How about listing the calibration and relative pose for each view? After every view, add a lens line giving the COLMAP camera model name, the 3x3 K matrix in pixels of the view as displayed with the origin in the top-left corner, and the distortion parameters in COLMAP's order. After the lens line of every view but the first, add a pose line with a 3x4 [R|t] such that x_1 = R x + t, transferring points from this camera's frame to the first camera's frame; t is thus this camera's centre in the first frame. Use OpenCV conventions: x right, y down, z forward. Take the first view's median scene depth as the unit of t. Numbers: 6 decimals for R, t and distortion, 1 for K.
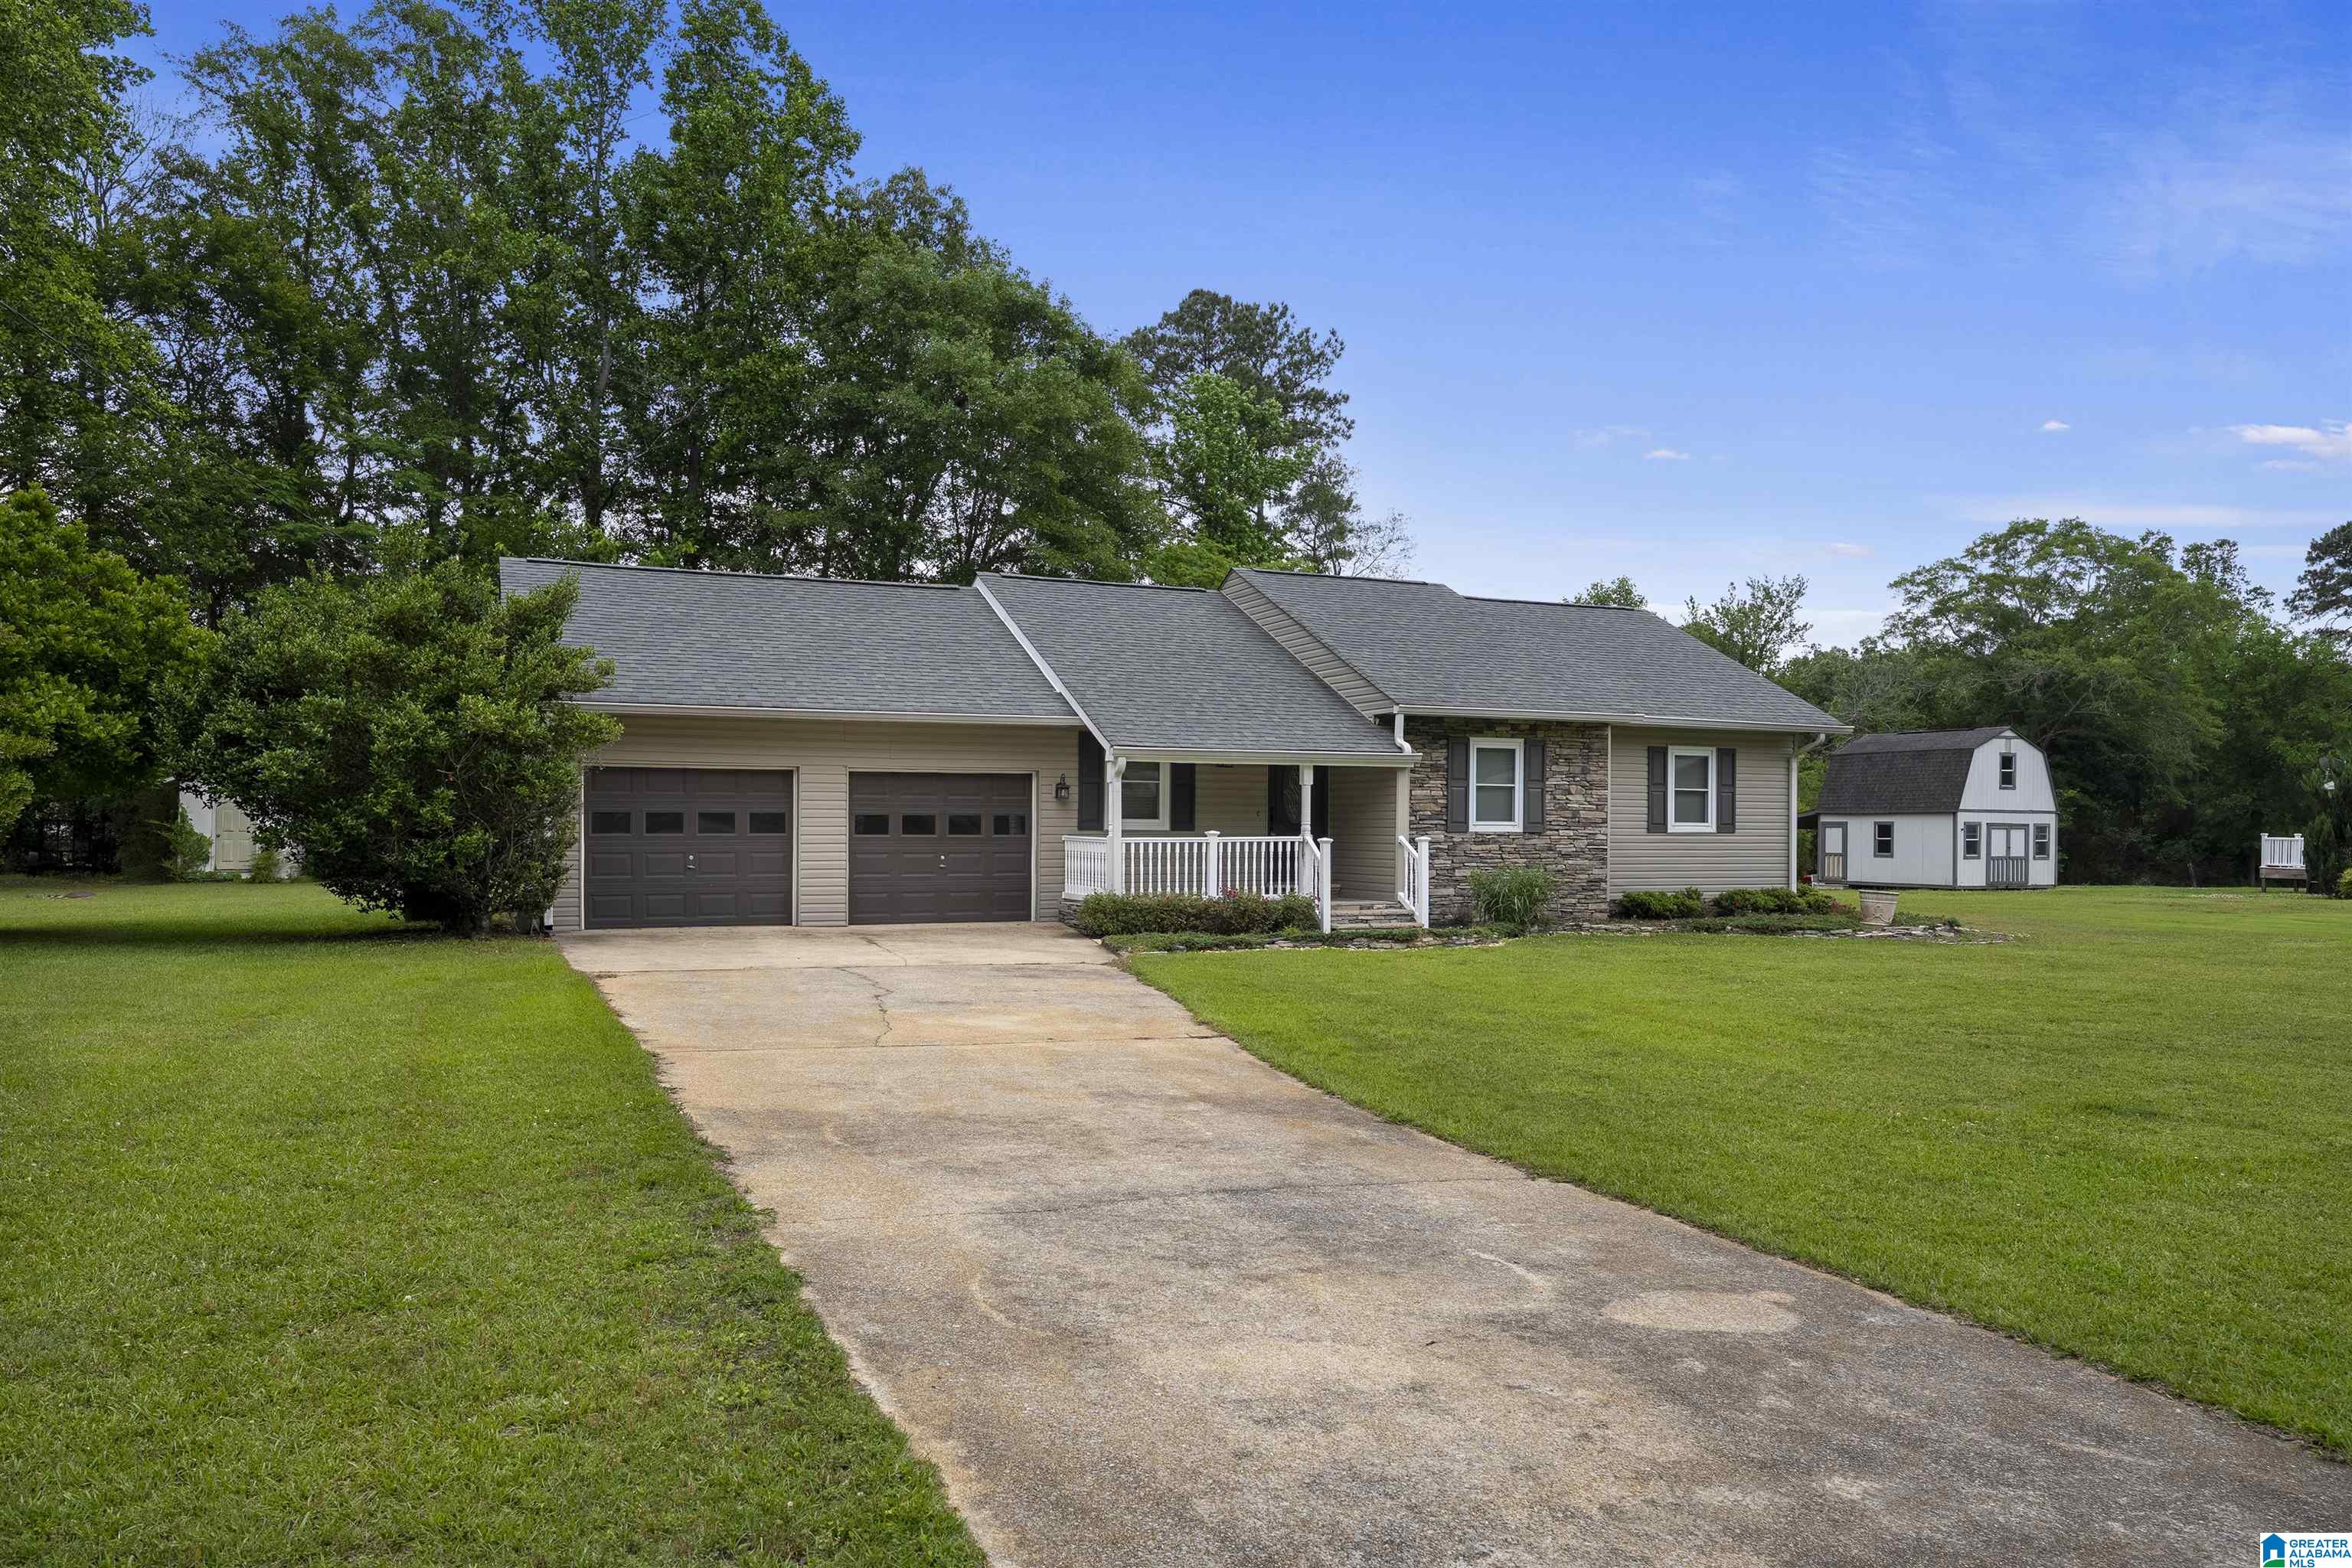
lens RADIAL K [[1601.8, 0, 1176.0], [0, 1601.8, 784.0], [0, 0, 1]] dist [-0.000051, -0.001375]
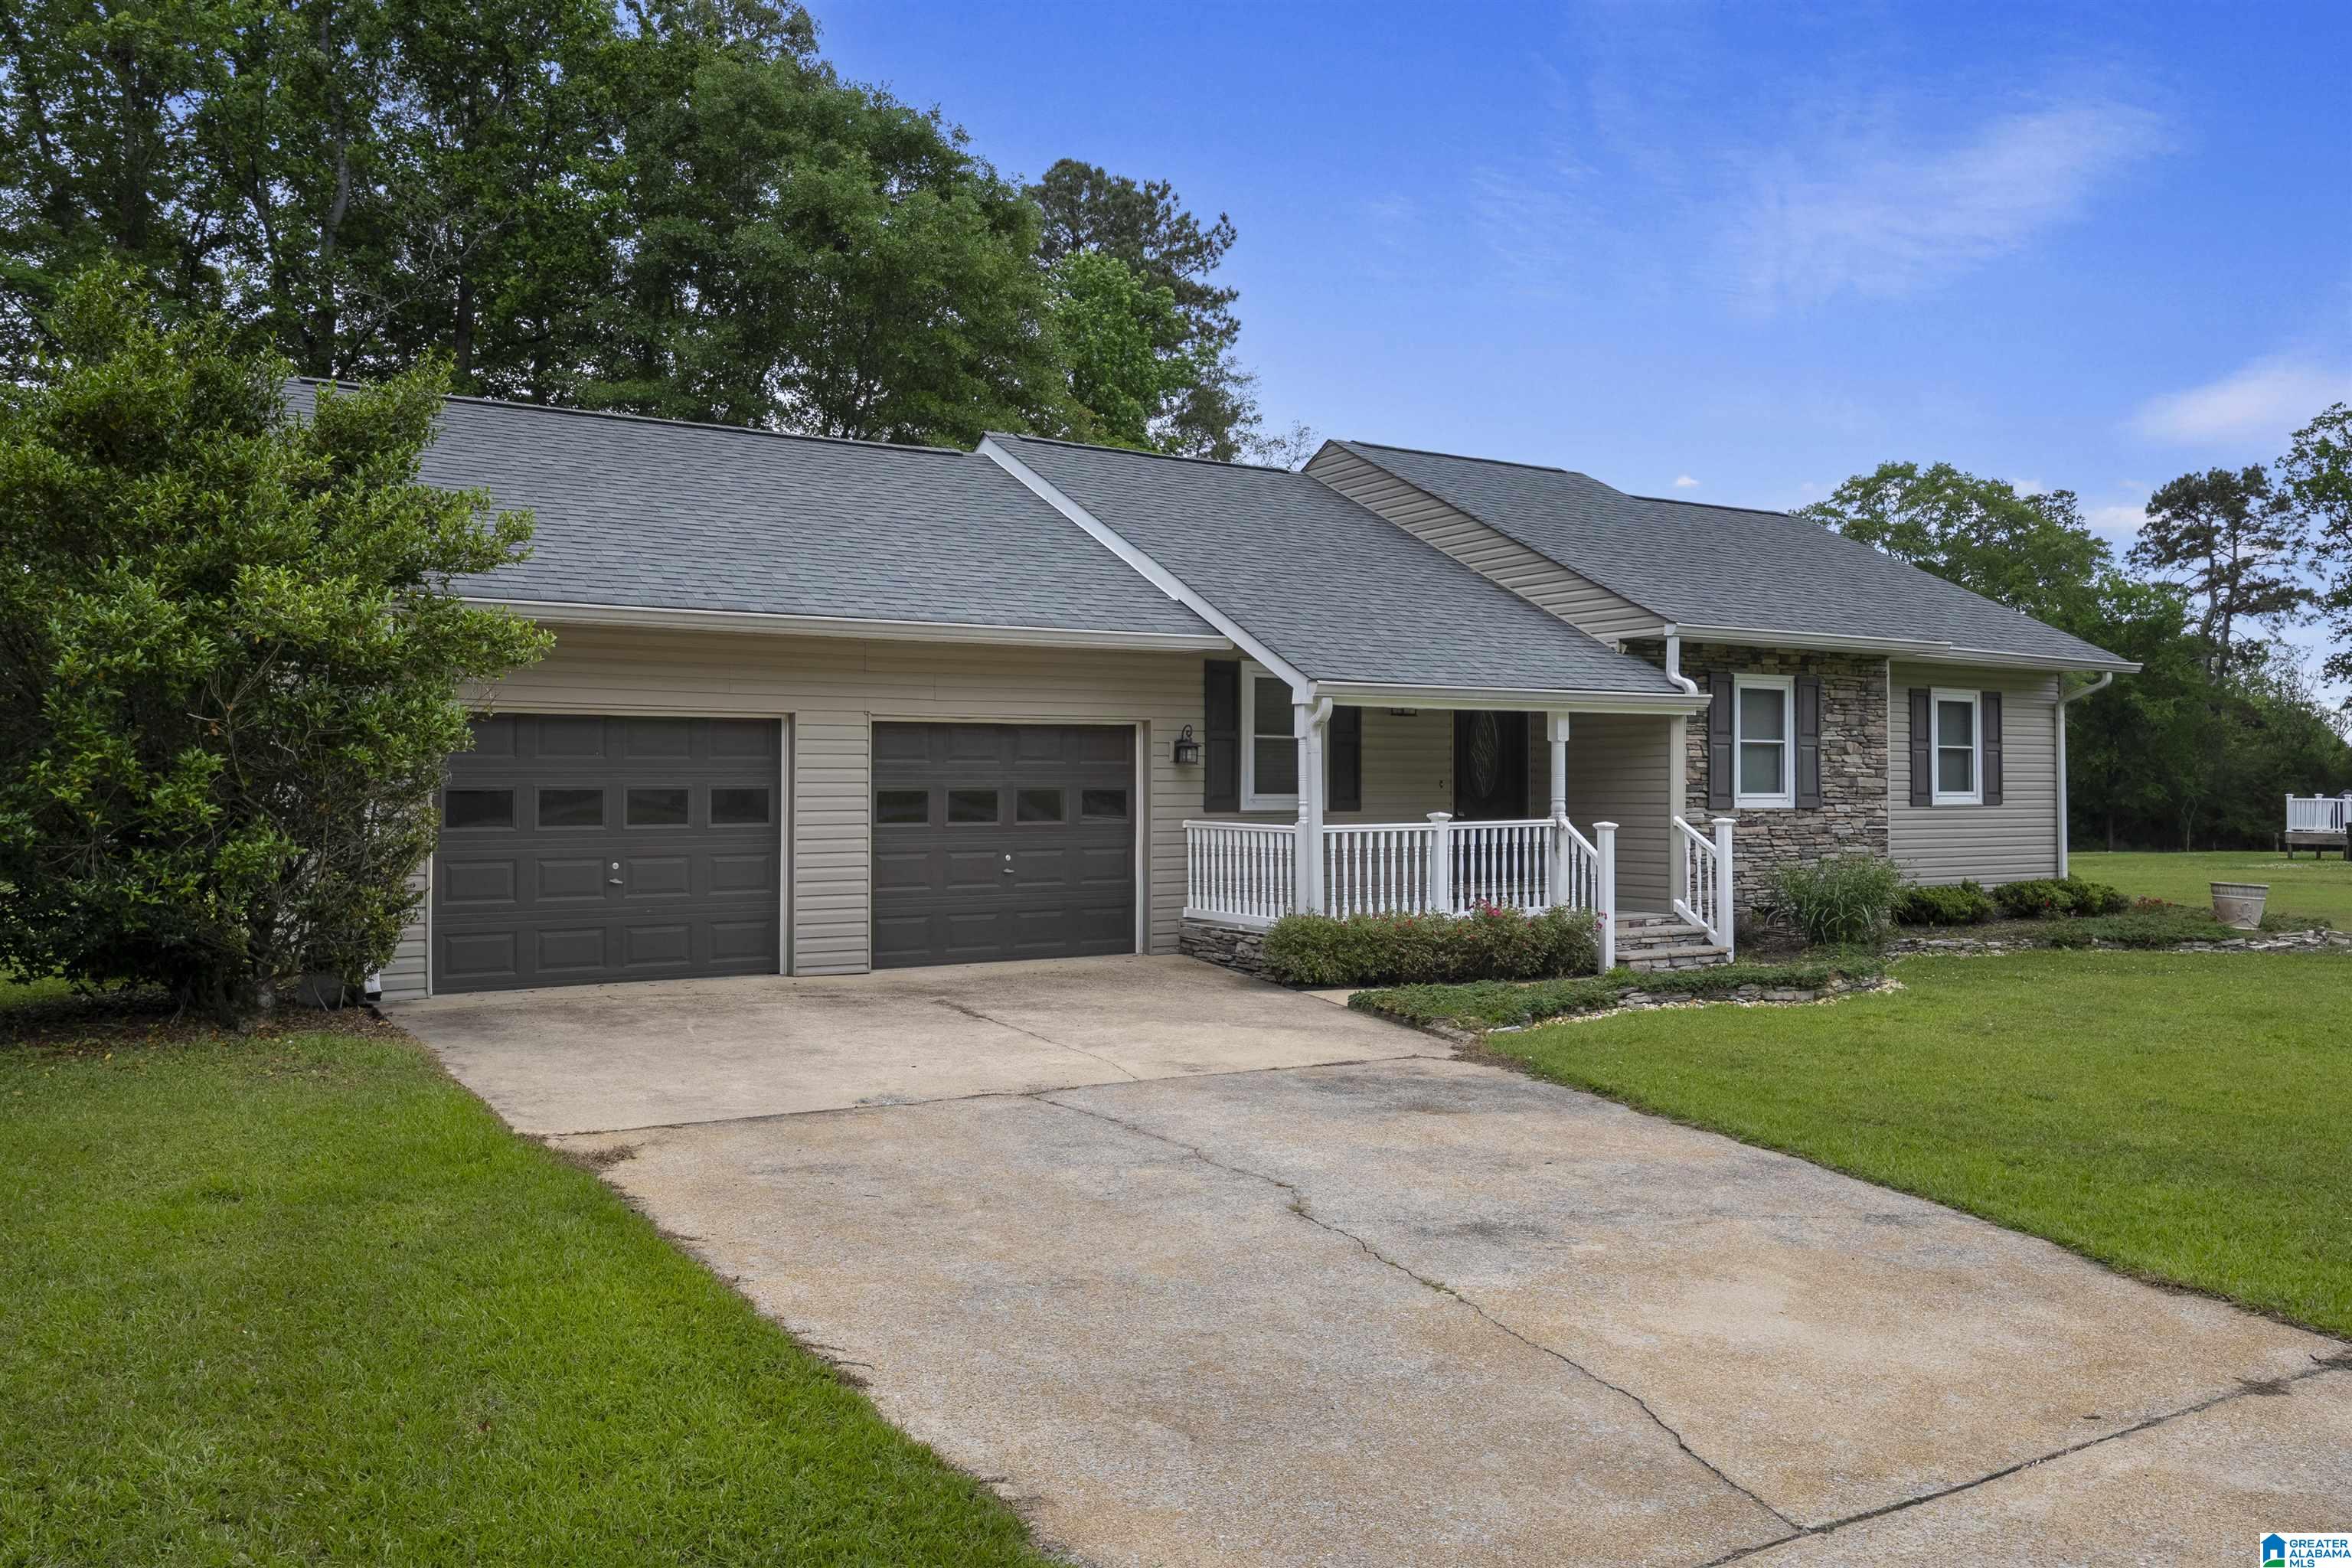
lens RADIAL K [[1695.3, 0, 1182.0], [0, 1695.3, 718.6], [0, 0, 1]] dist [0.002358, -0.005853]
pose [[0.989002, -0.000171, 0.147901, -0.167382], [0.002287, 0.999897, -0.014136, 0.000628], [-0.147884, 0.014319, 0.988901, 0.308372]]
